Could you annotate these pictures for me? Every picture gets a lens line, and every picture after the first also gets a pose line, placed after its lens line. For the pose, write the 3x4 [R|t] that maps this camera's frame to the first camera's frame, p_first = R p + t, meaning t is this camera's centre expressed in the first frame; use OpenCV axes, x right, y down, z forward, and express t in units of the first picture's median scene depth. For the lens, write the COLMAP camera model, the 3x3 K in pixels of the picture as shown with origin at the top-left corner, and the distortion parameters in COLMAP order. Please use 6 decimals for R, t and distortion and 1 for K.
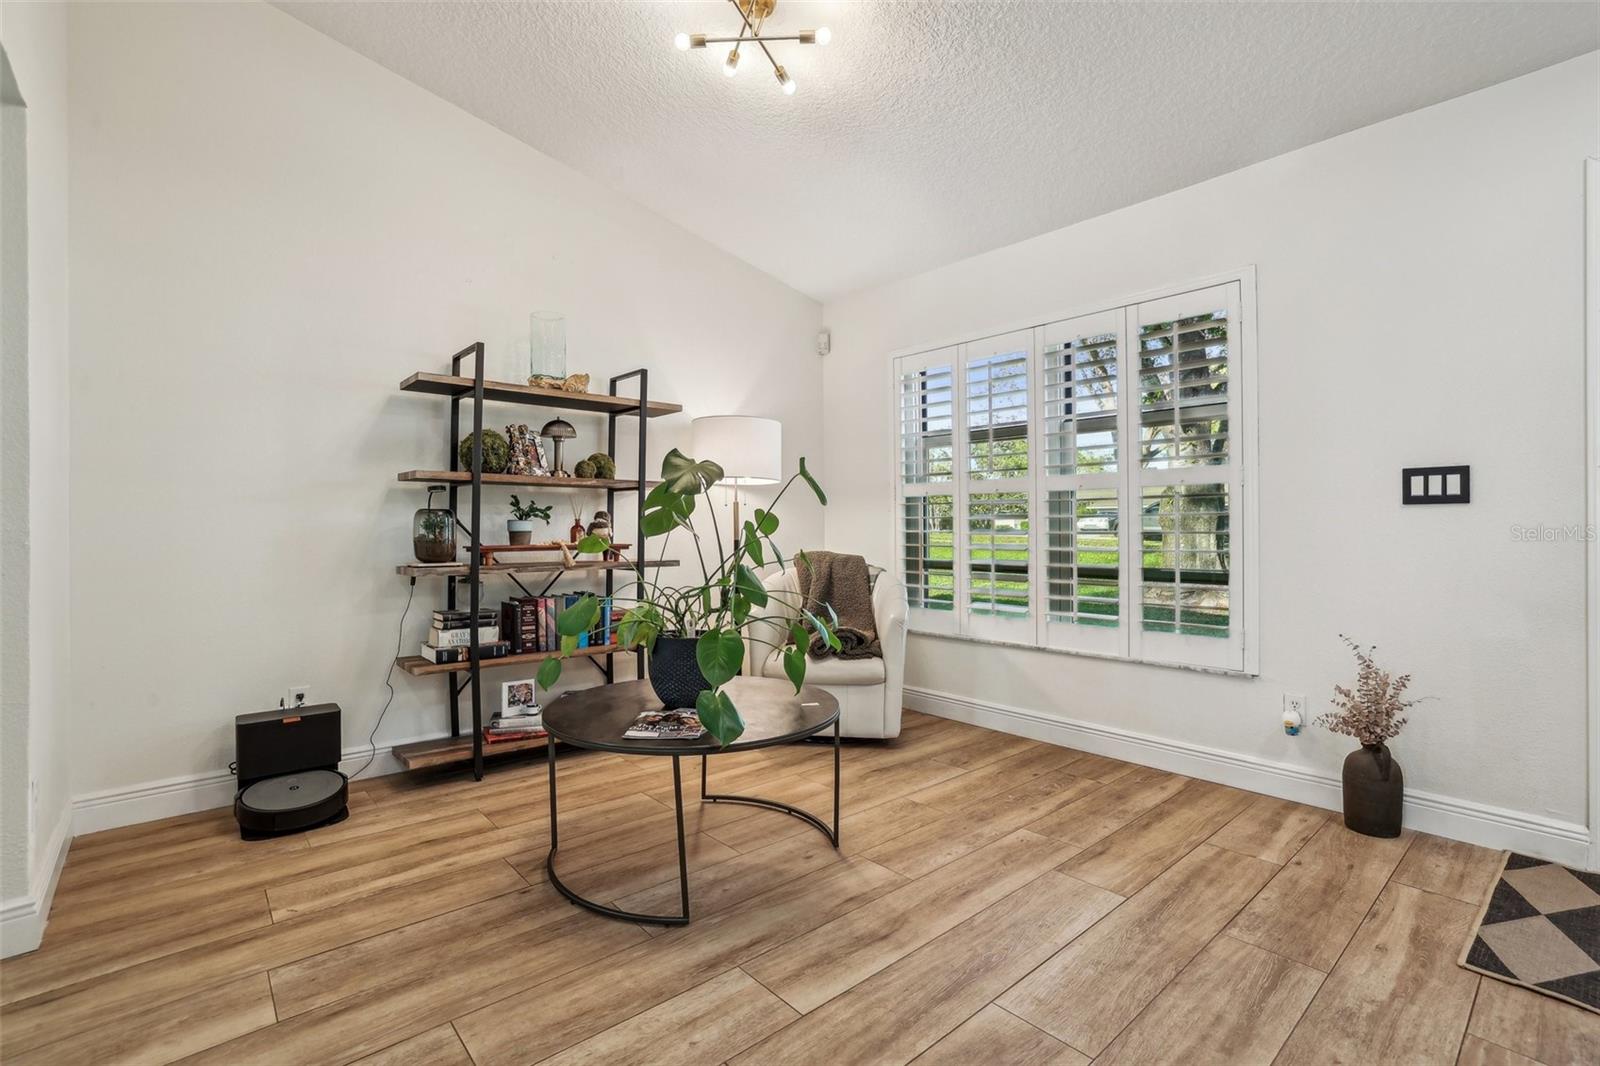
lens RADIAL K [[729.3, 0, 794.7], [0, 729.3, 521.6], [0, 0, 1]] dist [-0.033047, 0.013513]
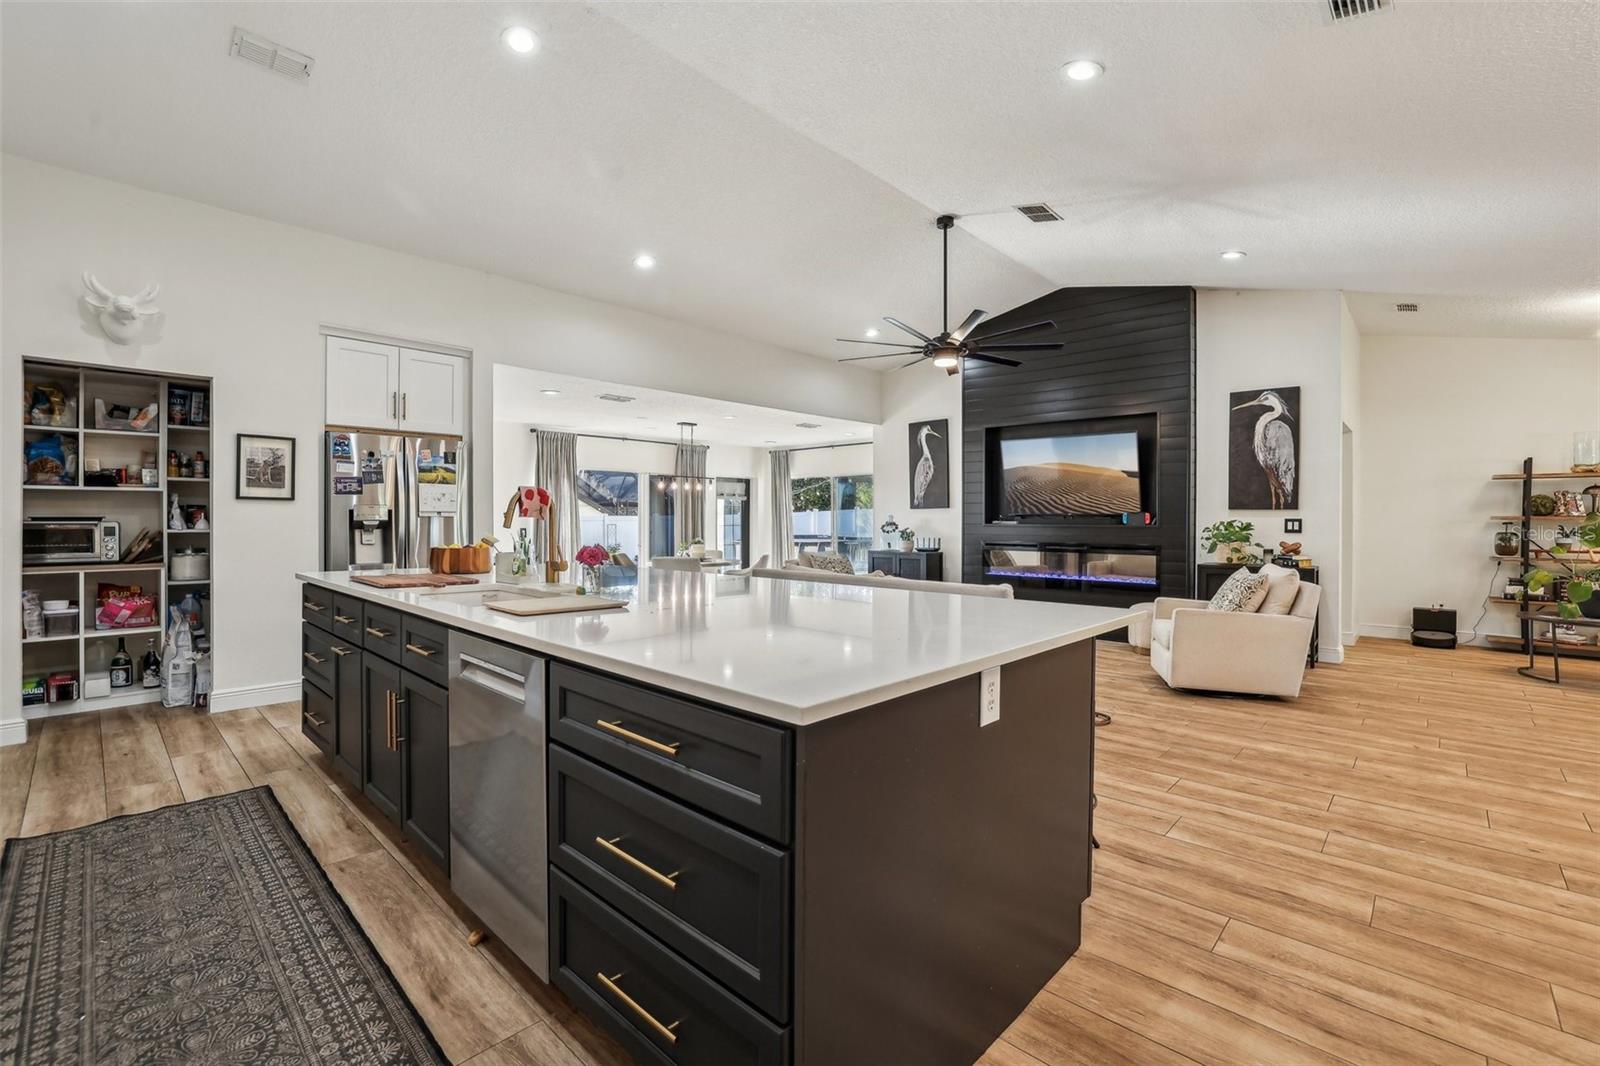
lens RADIAL K [[697.3, 0, 794.6], [0, 697.3, 523.1], [0, 0, 1]] dist [-0.043483, 0.015462]
pose [[0.095921, 0.007181, -0.995363, 1.398786], [0.003490, 0.999965, 0.007550, -0.069359], [0.995383, -0.004198, 0.095892, -1.425595]]
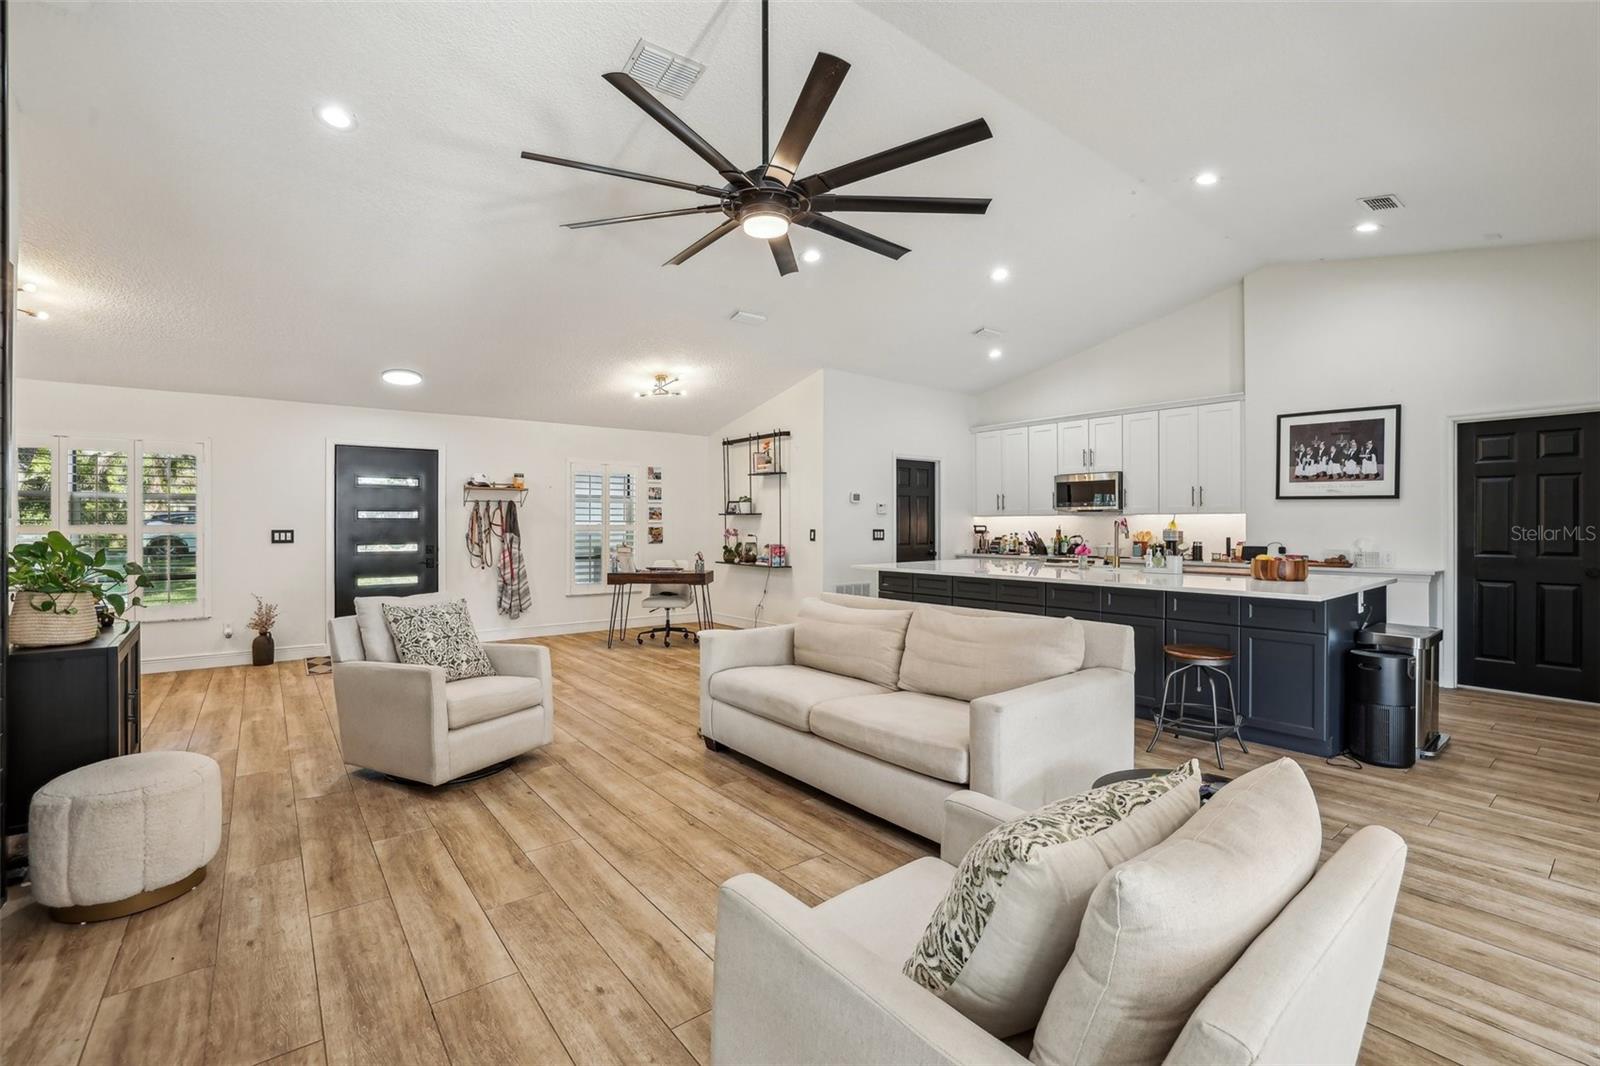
lens RADIAL K [[697.3, 0, 795.9], [0, 697.3, 526.2], [0, 0, 1]] dist [-0.043483, 0.015462]
pose [[0.050213, 0.000185, 0.998739, -1.362085], [-0.006333, 0.999980, 0.000133, -0.084220], [-0.998718, -0.006332, 0.050213, -0.928454]]
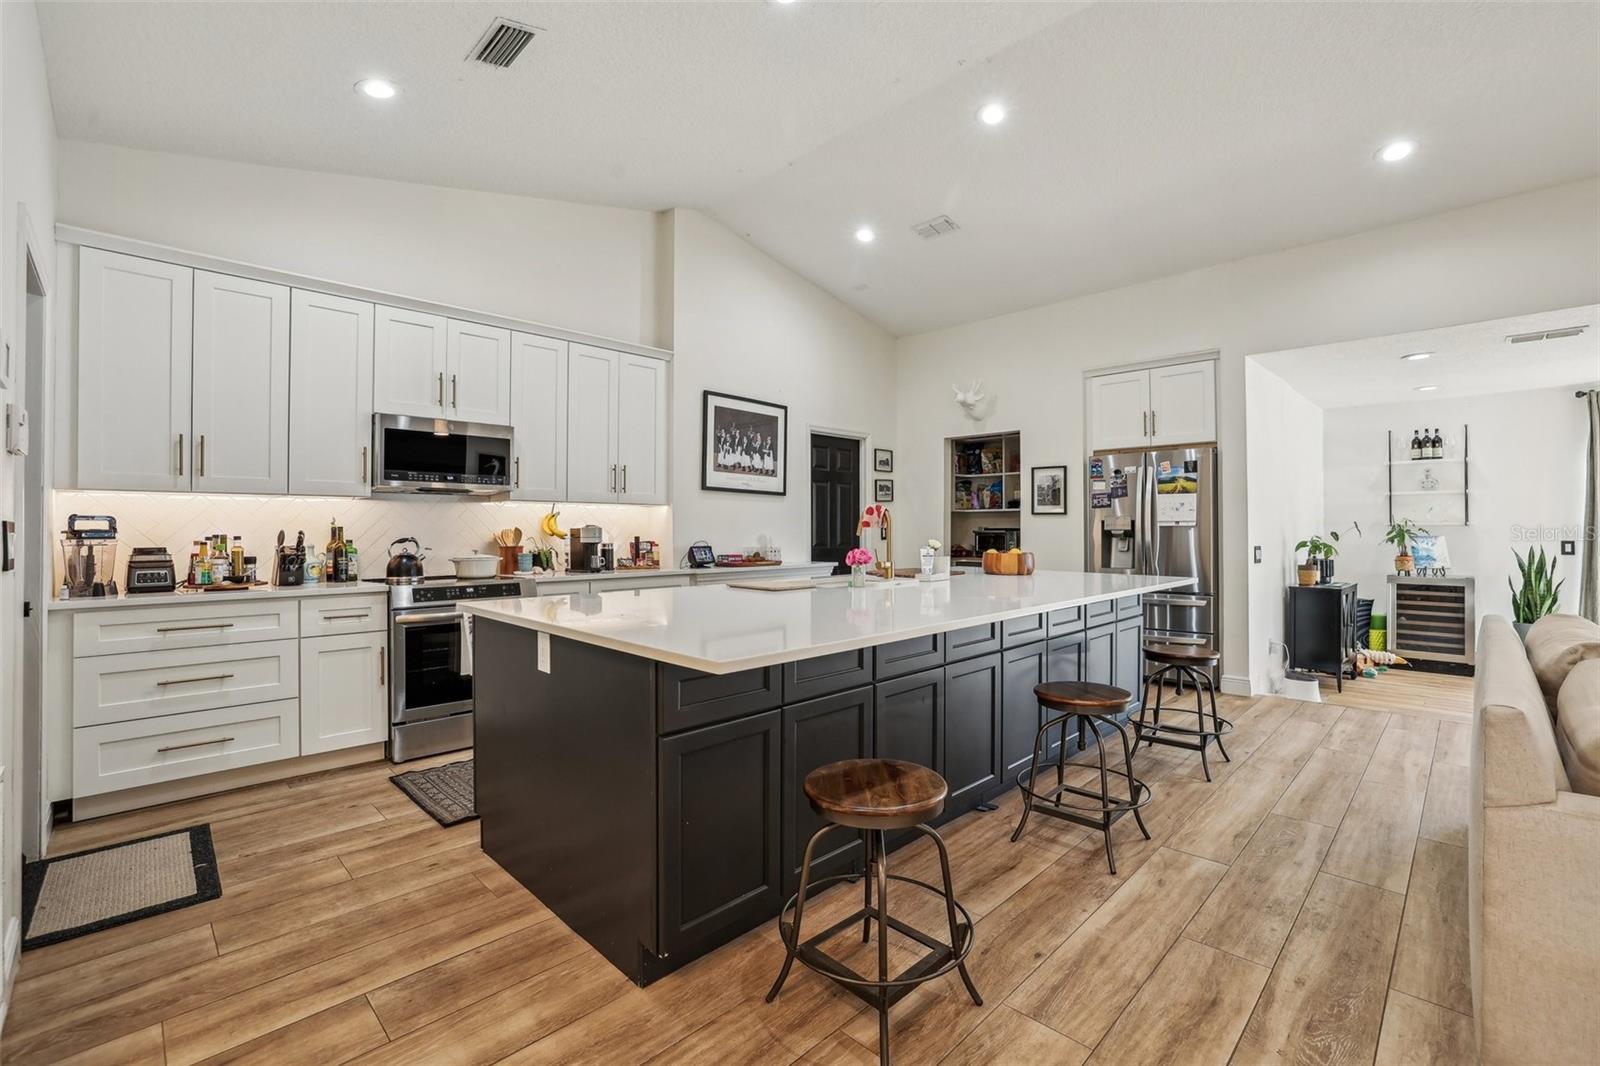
lens RADIAL K [[697.3, 0, 796.5], [0, 697.3, 526.2], [0, 0, 1]] dist [-0.043483, 0.015462]
pose [[-0.997397, 0.003141, -0.072038, 0.689561], [0.003863, 0.999944, -0.009891, -0.062312], [0.072003, -0.010144, -0.997353, -0.482750]]
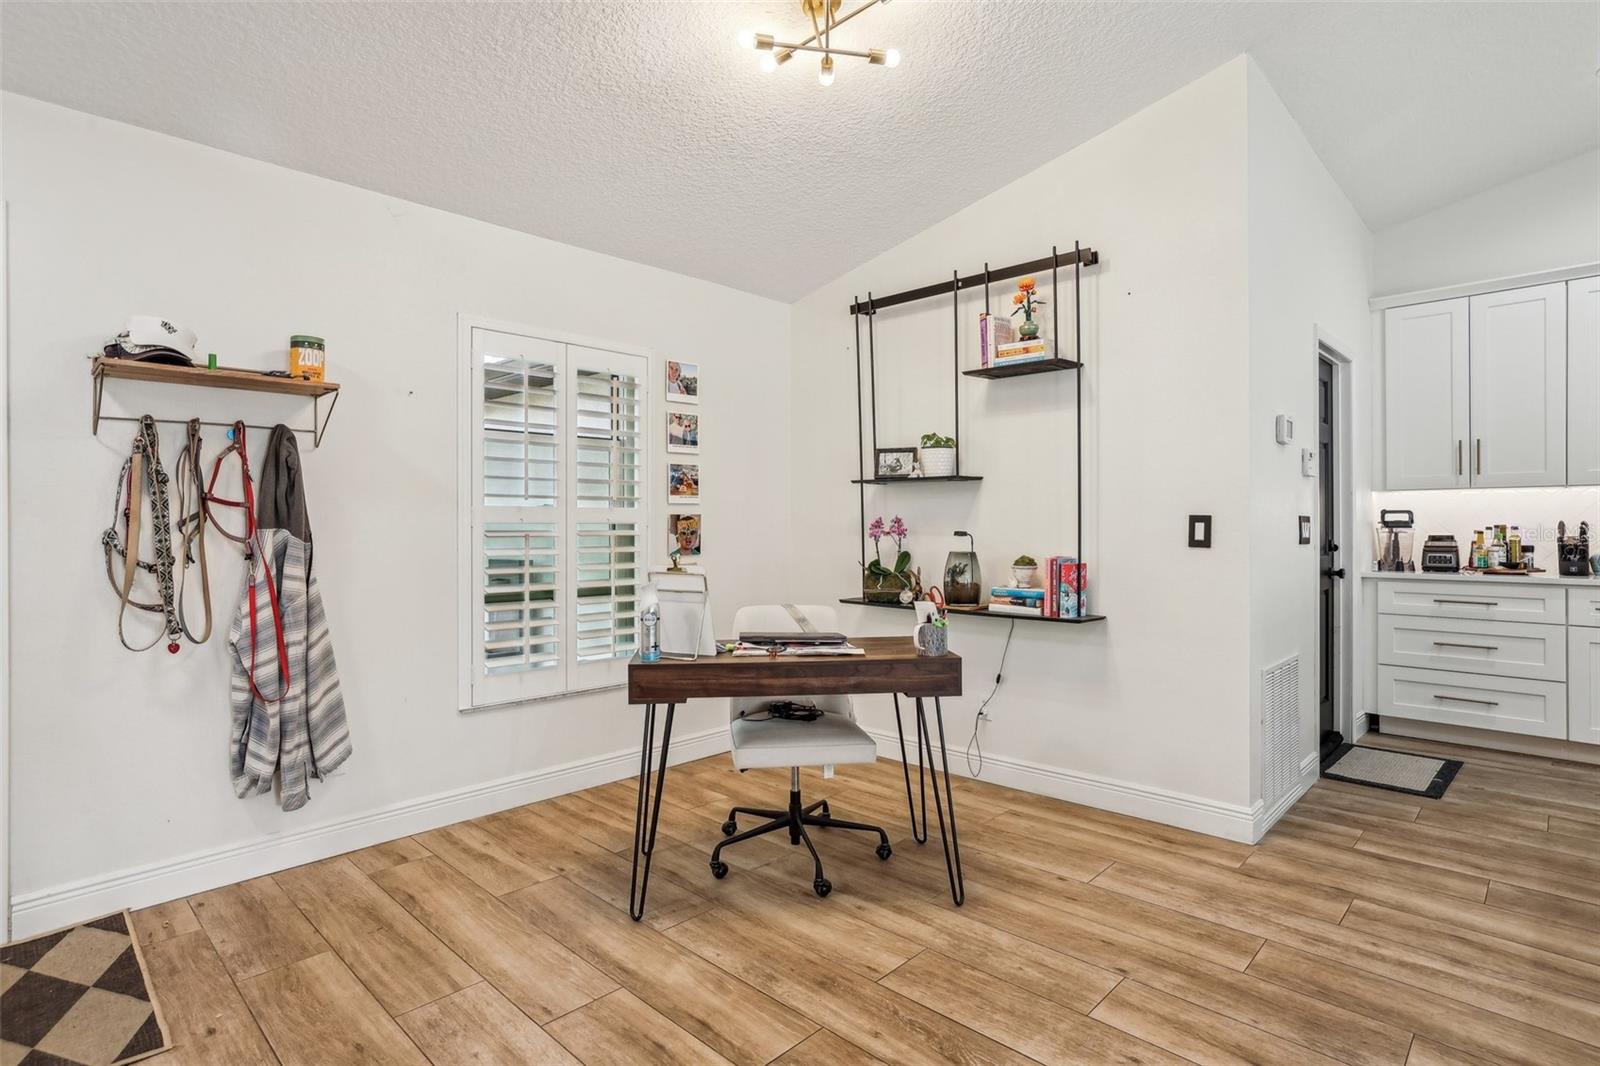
lens RADIAL K [[810.3, 0, 795.8], [0, 810.3, 520.9], [0, 0, 1]] dist [-0.027089, 0.016816]
pose [[-0.088014, 0.006180, 0.996100, 0.193661], [-0.002872, 0.999975, -0.006458, -0.057016], [-0.996115, -0.003429, -0.087994, -0.246668]]
